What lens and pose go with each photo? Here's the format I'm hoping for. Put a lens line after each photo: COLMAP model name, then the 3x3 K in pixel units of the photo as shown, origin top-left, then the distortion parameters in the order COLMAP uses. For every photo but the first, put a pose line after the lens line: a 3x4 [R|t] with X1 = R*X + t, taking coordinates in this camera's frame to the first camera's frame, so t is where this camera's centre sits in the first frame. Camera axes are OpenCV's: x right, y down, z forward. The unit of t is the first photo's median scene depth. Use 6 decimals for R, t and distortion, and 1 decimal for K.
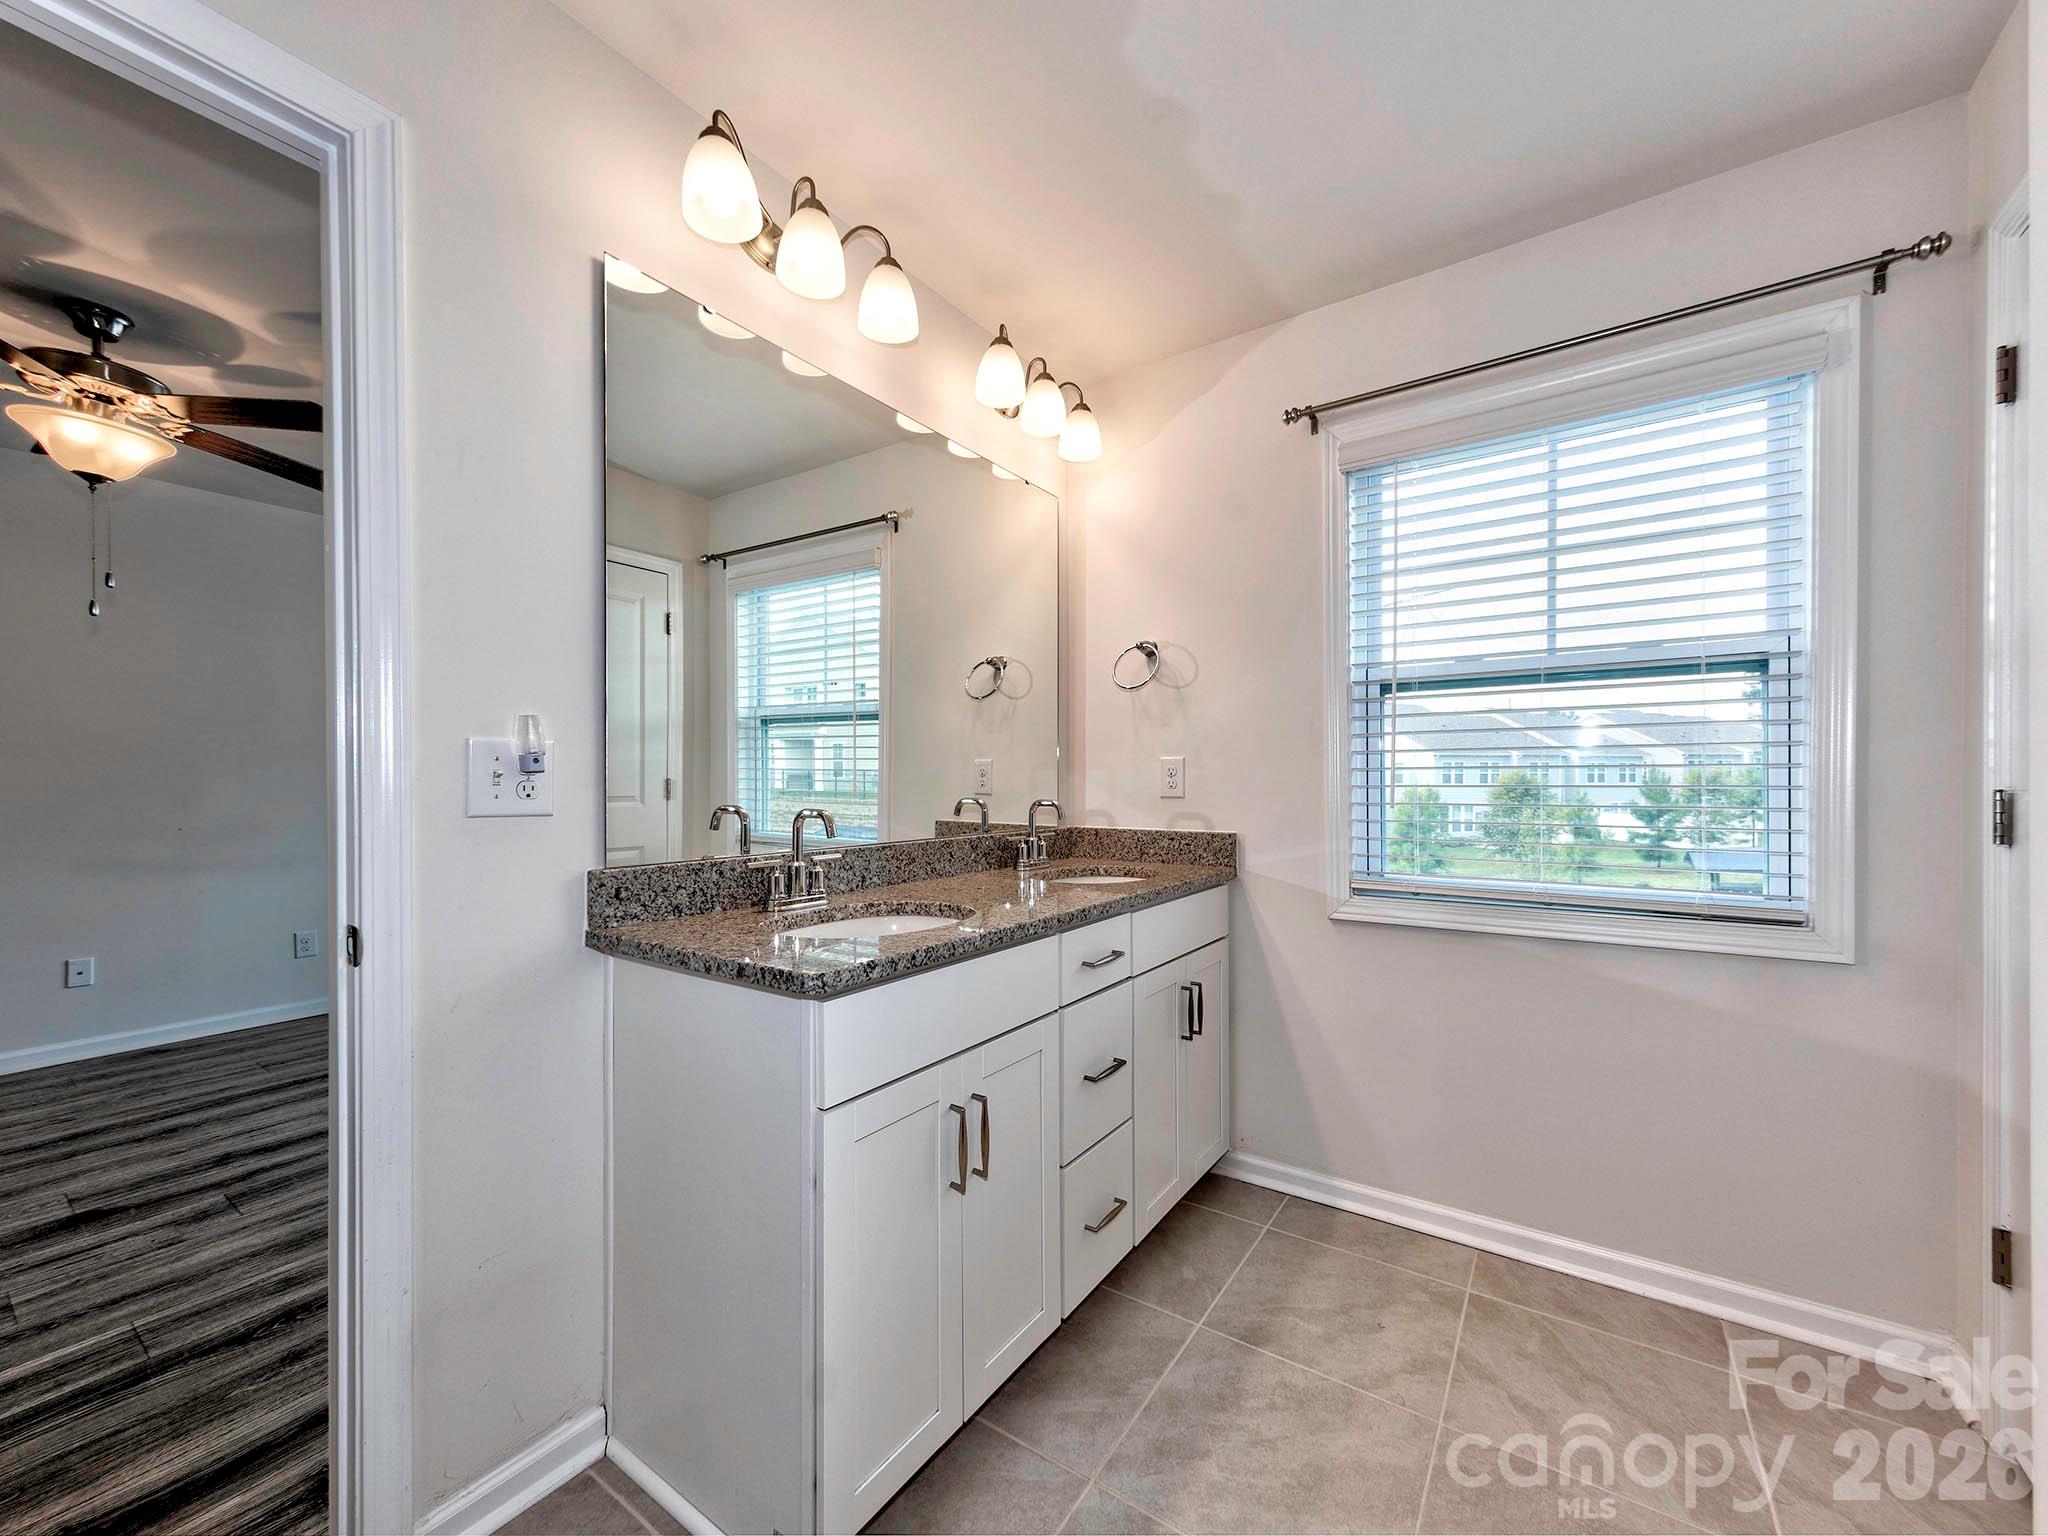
lens RADIAL K [[803.5, 0, 1027.7], [0, 803.5, 785.8], [0, 0, 1]] dist [0.002560, 0.000080]
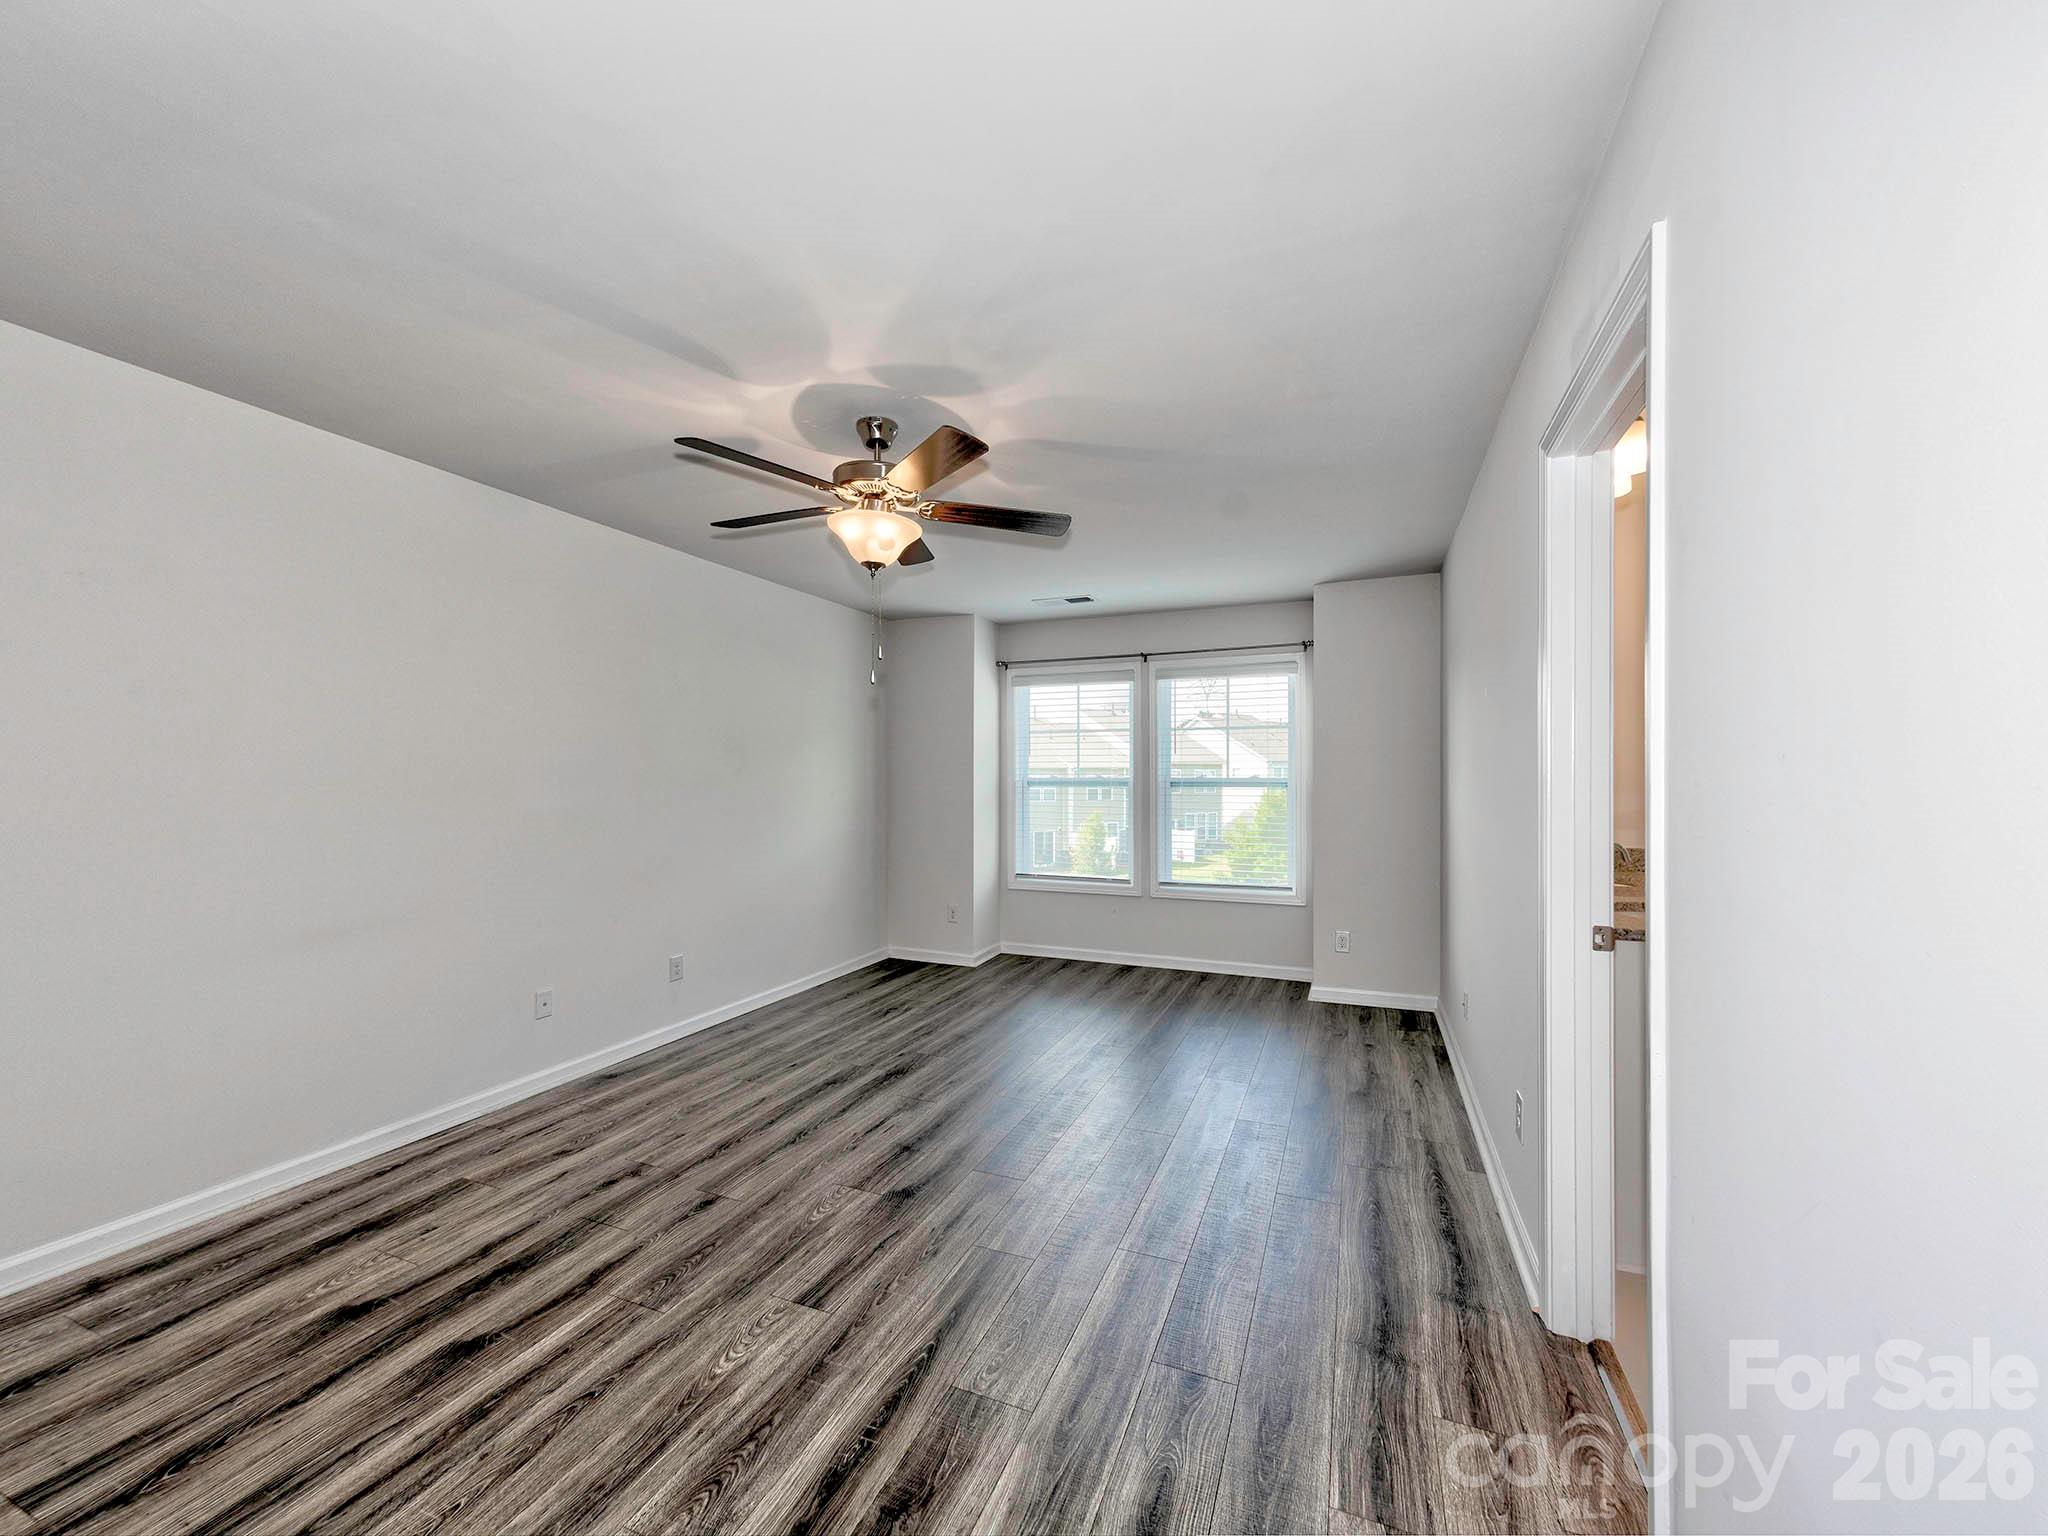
lens RADIAL K [[803.5, 0, 1027.7], [0, 803.5, 785.8], [0, 0, 1]] dist [0.002560, 0.000080]
pose [[0.975180, -0.002093, 0.221404, -1.124484], [0.003162, 0.999985, -0.004474, -0.043680], [-0.221391, 0.005064, 0.975172, -0.152464]]
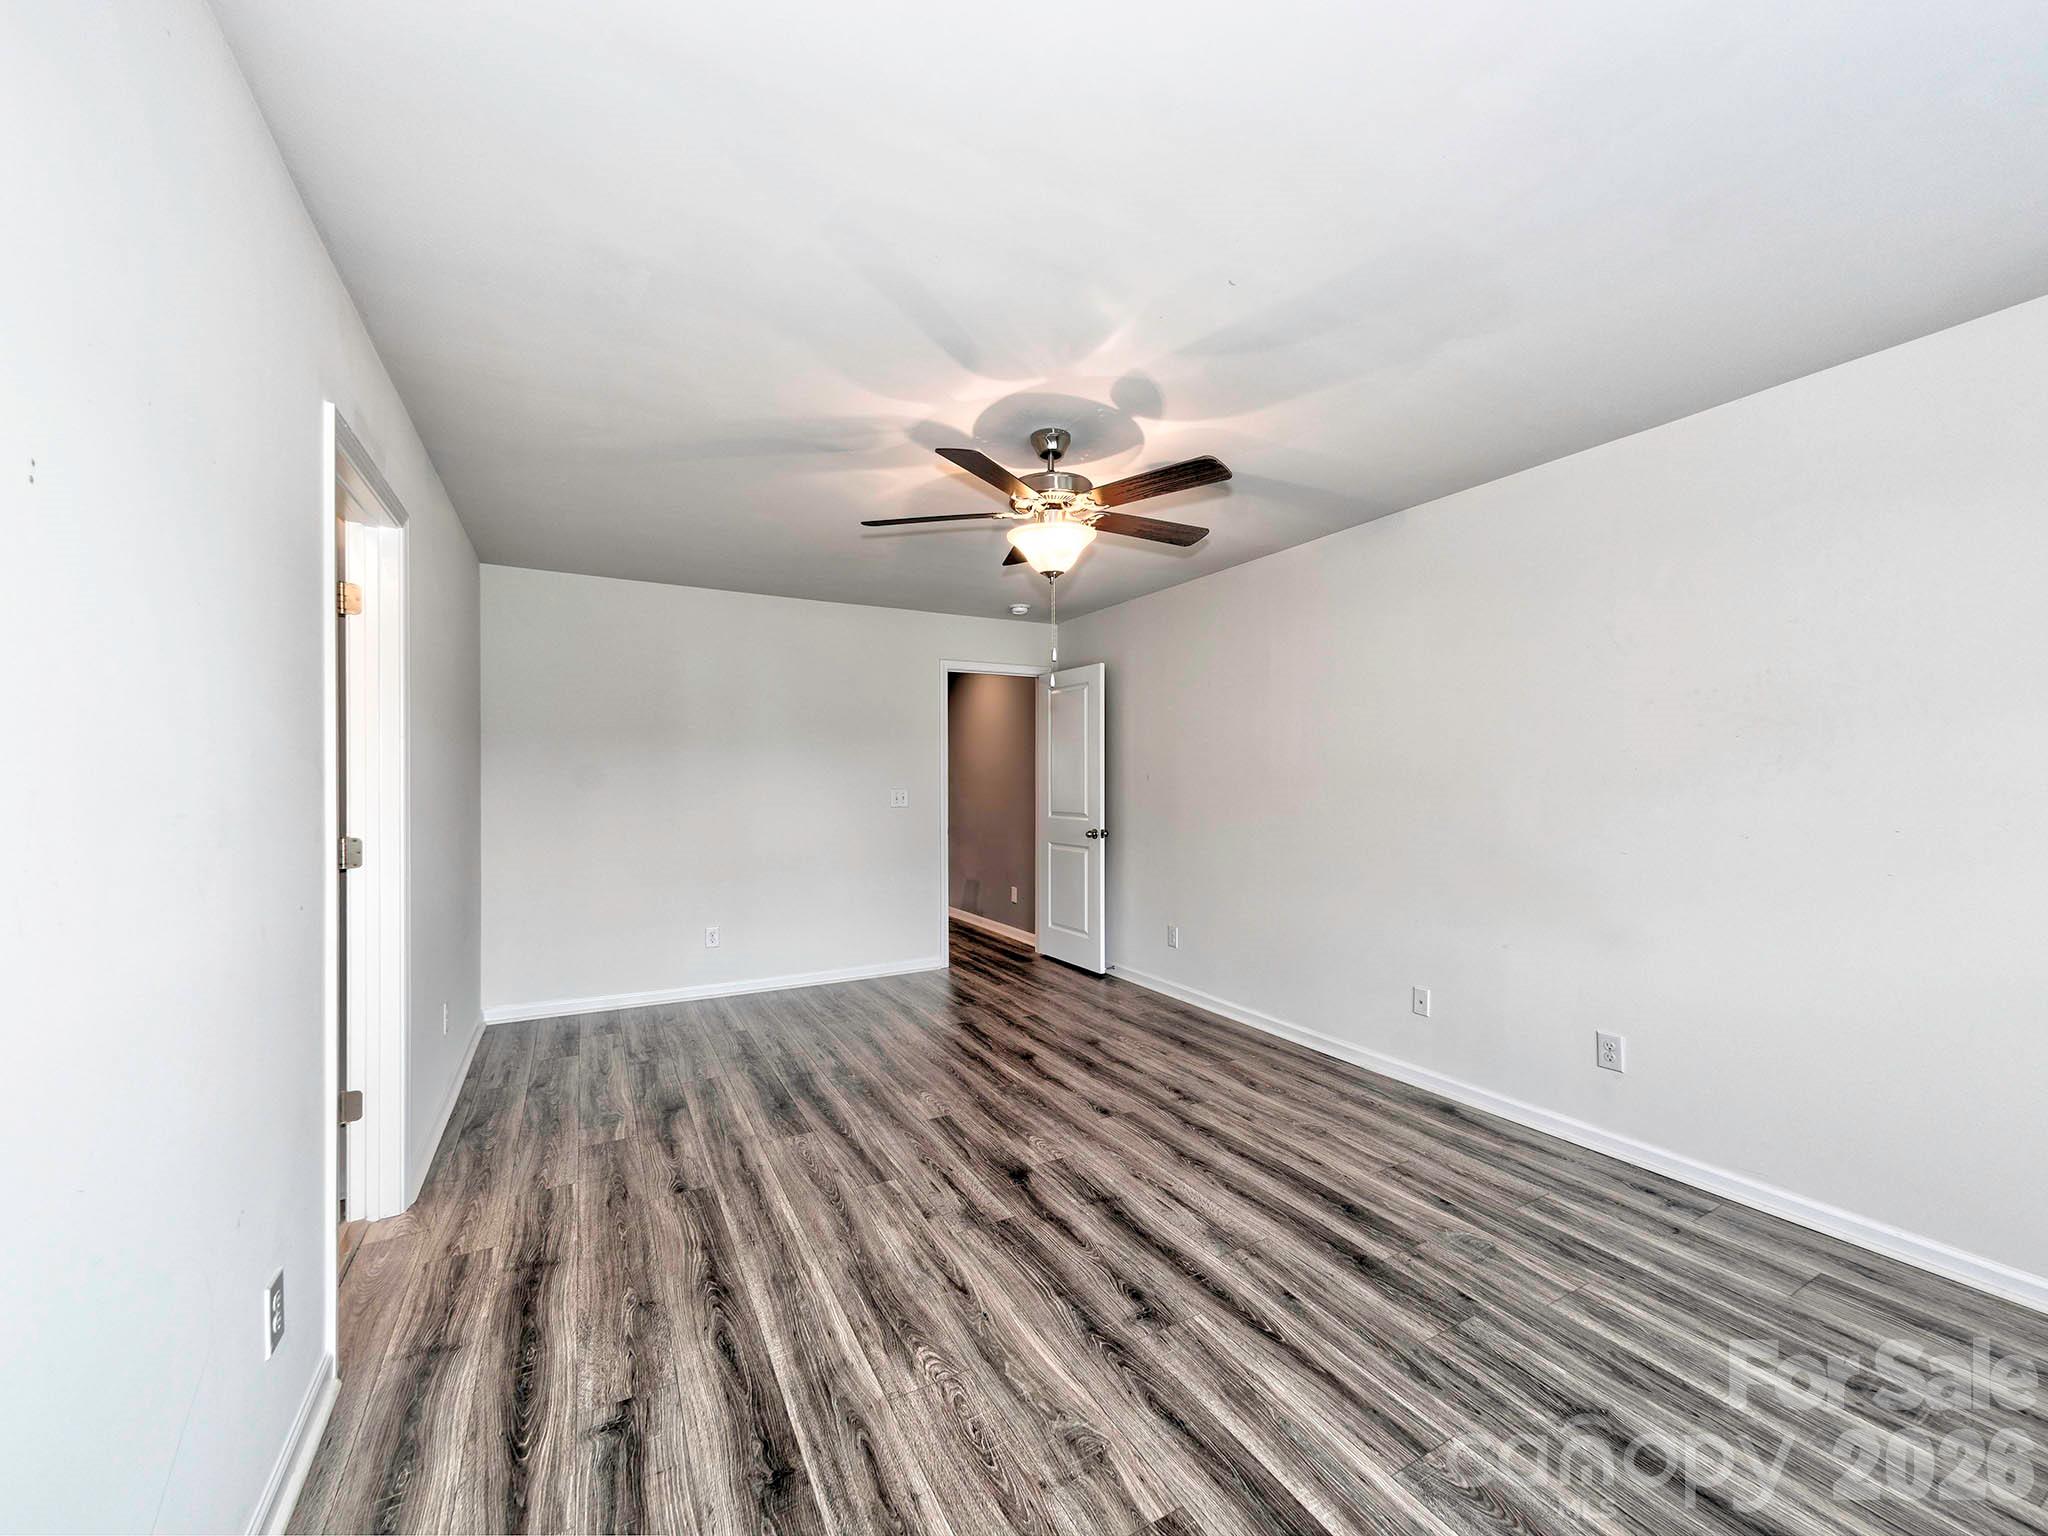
lens RADIAL K [[827.9, 0, 1019.2], [0, 827.9, 718.9], [0, 0, 1]] dist [-0.000428, -0.000168]
pose [[-0.454823, -0.066569, -0.888091, -0.013084], [-0.009686, 0.997513, -0.069810, -0.053193], [0.890529, -0.023149, -0.454337, 1.434784]]
